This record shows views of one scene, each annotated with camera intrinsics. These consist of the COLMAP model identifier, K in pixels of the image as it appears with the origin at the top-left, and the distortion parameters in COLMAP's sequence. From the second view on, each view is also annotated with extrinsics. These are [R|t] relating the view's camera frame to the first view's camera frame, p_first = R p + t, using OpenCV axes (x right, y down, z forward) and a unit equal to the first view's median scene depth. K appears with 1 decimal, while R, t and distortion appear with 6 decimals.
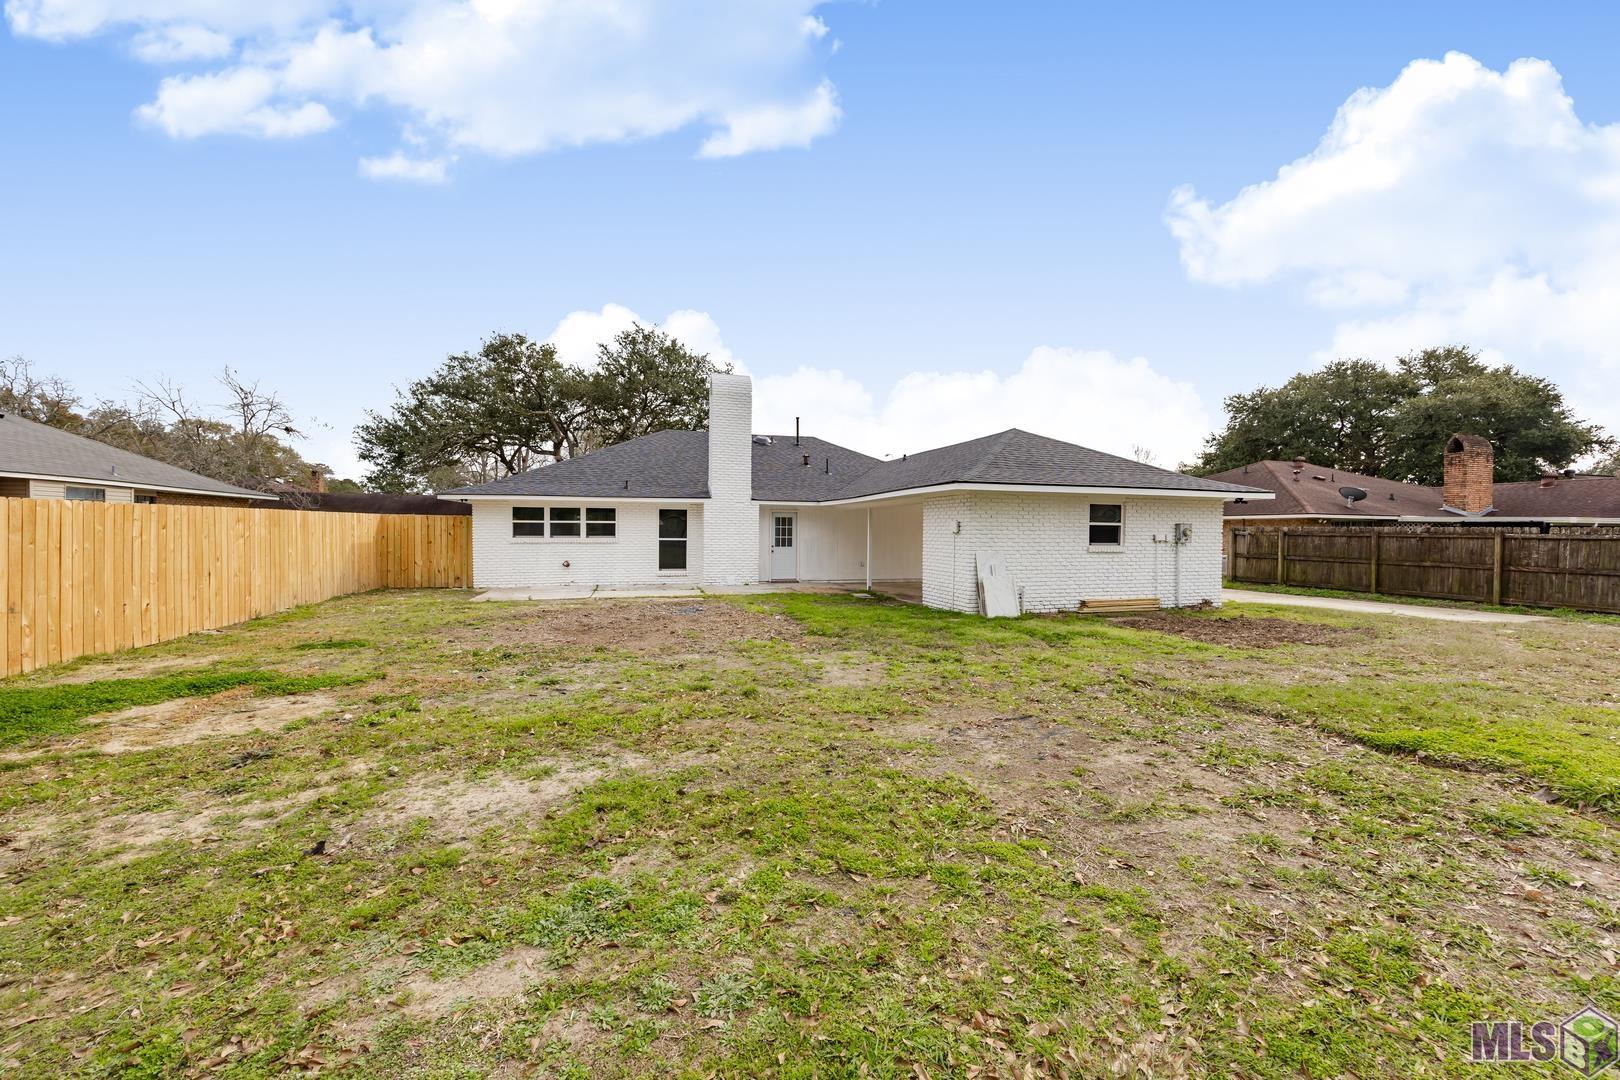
lens RADIAL K [[619.6, 0, 821.6], [0, 619.6, 536.2], [0, 0, 1]] dist [-0.000780, -0.000076]
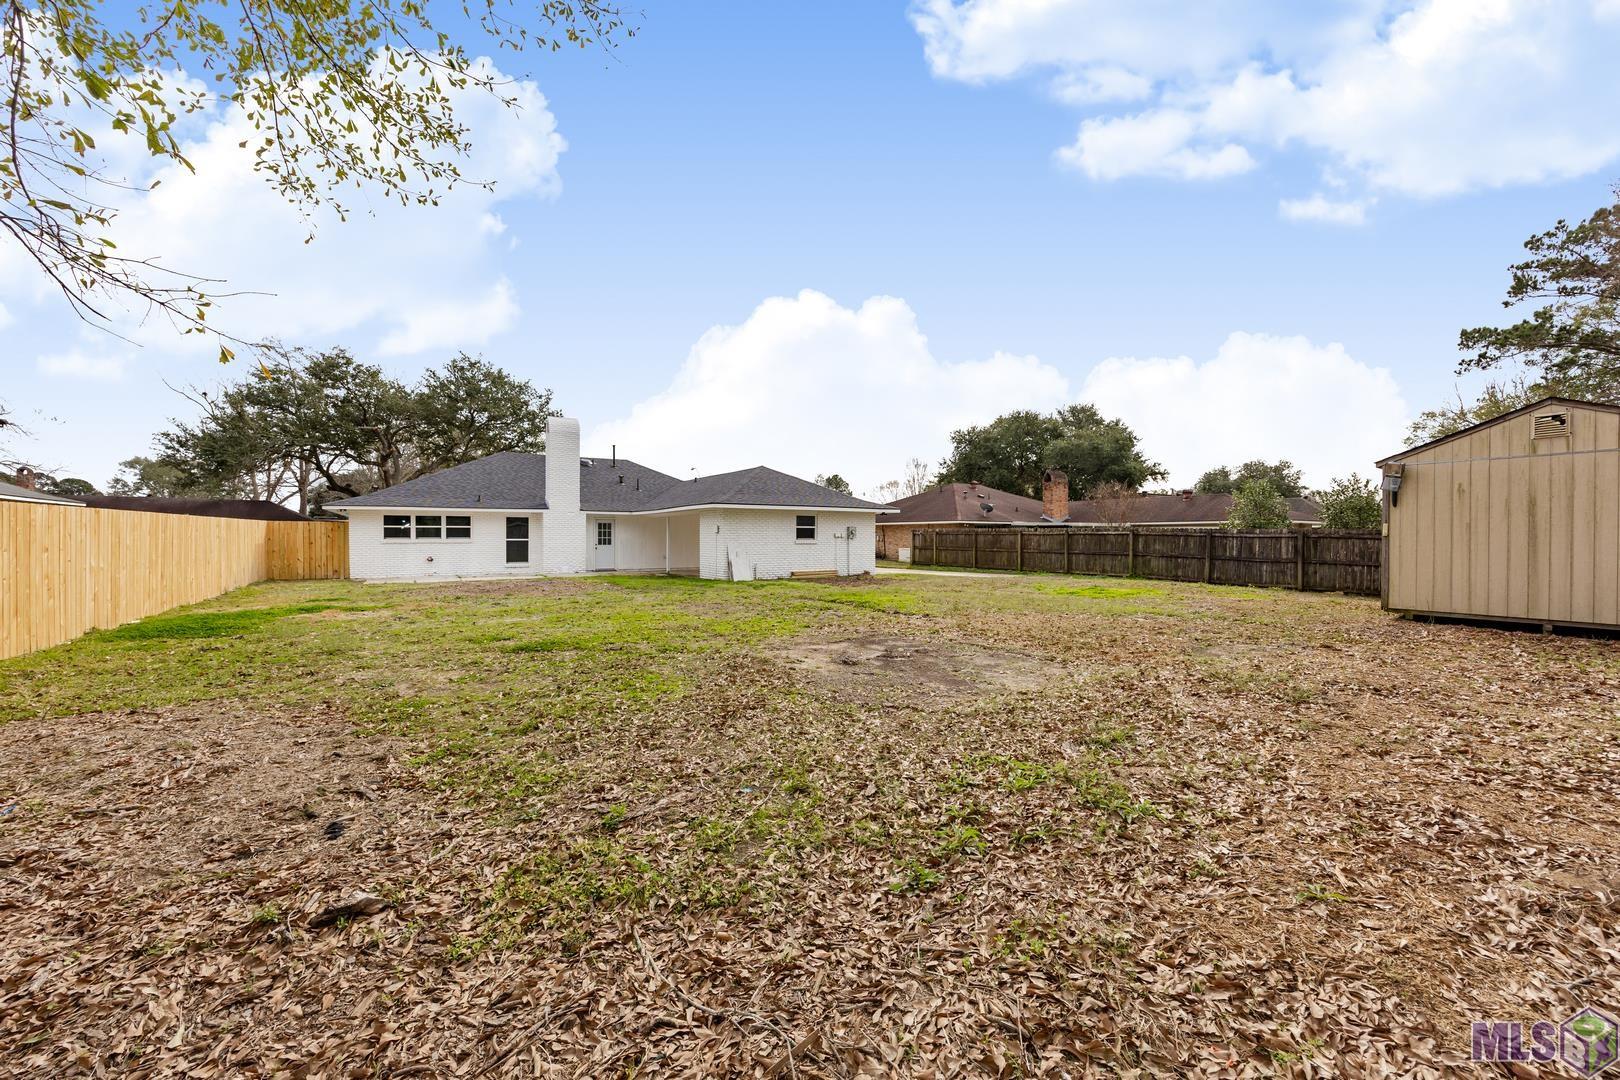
lens RADIAL K [[628.6, 0, 812.2], [0, 628.6, 549.6], [0, 0, 1]] dist [0.001174, 0.000044]
pose [[0.963199, -0.012011, 0.268521, 0.006407], [0.008265, 0.999852, 0.015075, 0.011180], [-0.268662, -0.012301, 0.963156, -0.468958]]
